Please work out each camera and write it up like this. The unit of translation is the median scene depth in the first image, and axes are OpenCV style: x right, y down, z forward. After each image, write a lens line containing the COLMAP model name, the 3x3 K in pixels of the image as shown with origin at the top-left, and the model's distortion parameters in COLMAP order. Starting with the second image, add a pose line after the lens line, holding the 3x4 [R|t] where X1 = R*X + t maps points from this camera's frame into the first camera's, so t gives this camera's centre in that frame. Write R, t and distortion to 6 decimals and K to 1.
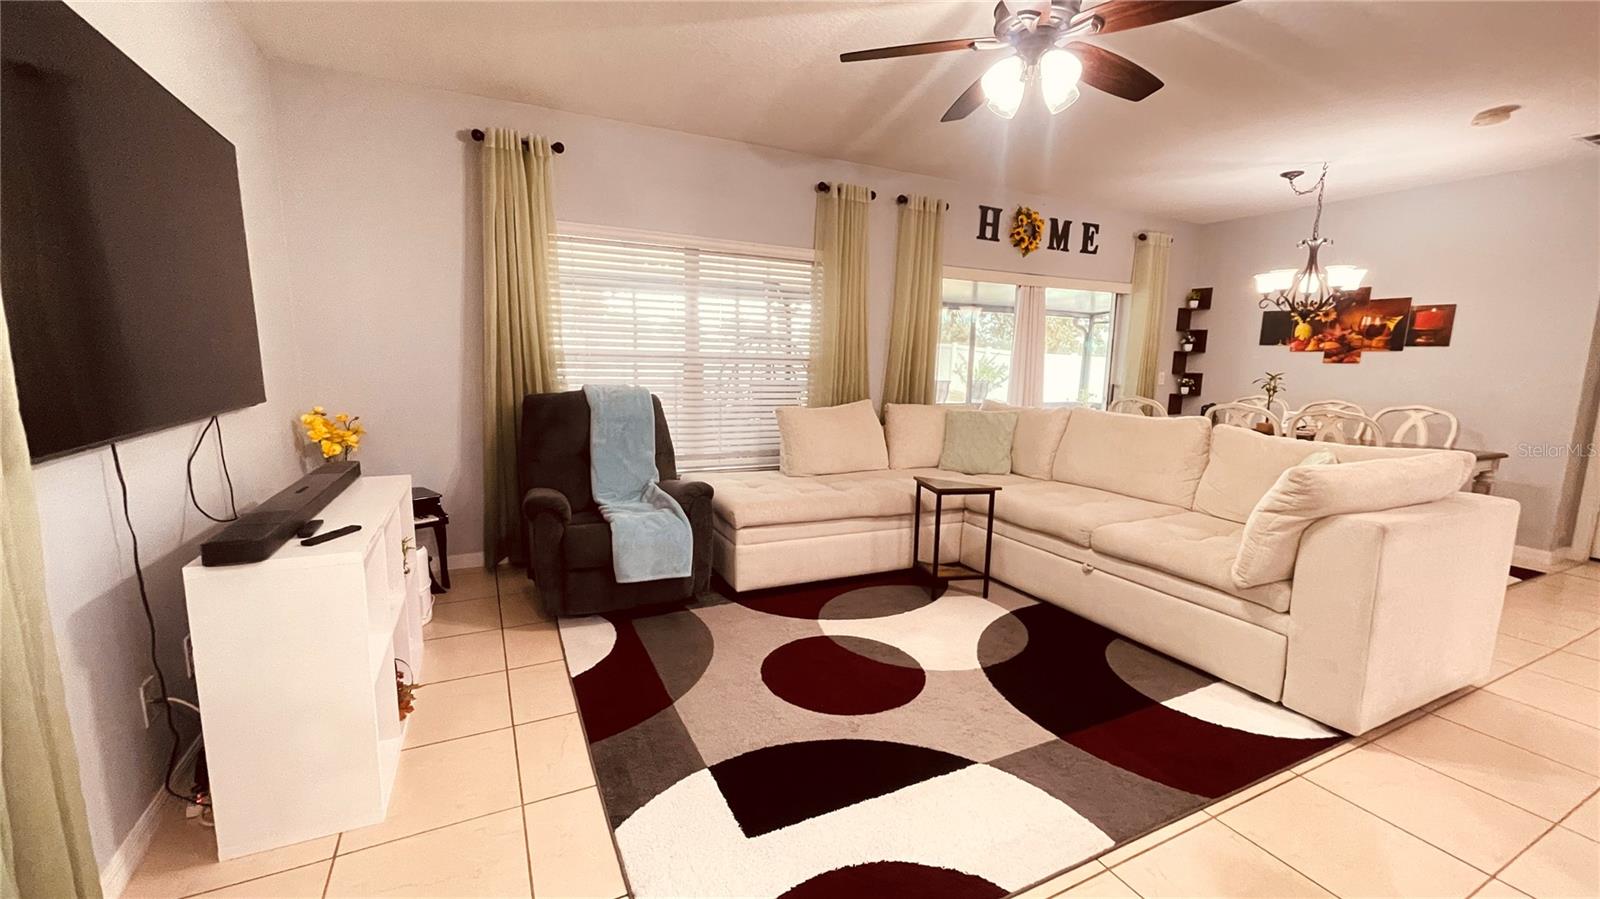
lens RADIAL K [[644.3, 0, 795.5], [0, 644.3, 456.8], [0, 0, 1]] dist [-0.018655, 0.009849]
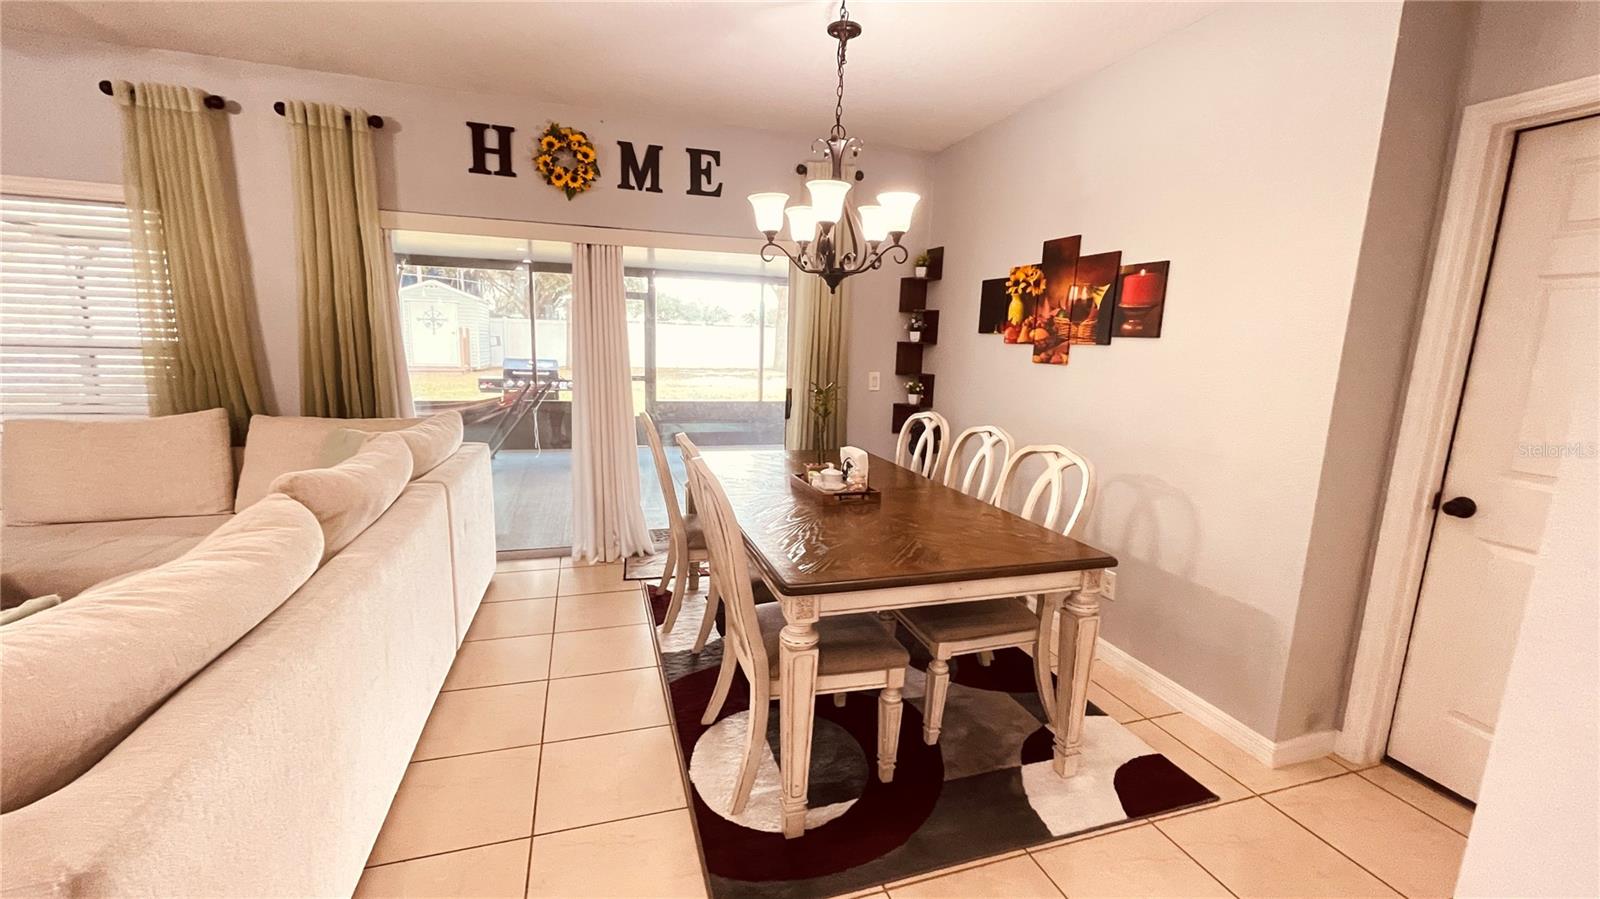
lens RADIAL K [[644.3, 0, 795.5], [0, 644.3, 456.8], [0, 0, 1]] dist [-0.018655, 0.009849]
pose [[0.988567, 0.038745, -0.145720, 0.718011], [-0.035771, 0.999096, 0.022971, -0.064912], [0.146478, -0.017496, 0.989059, 0.366051]]
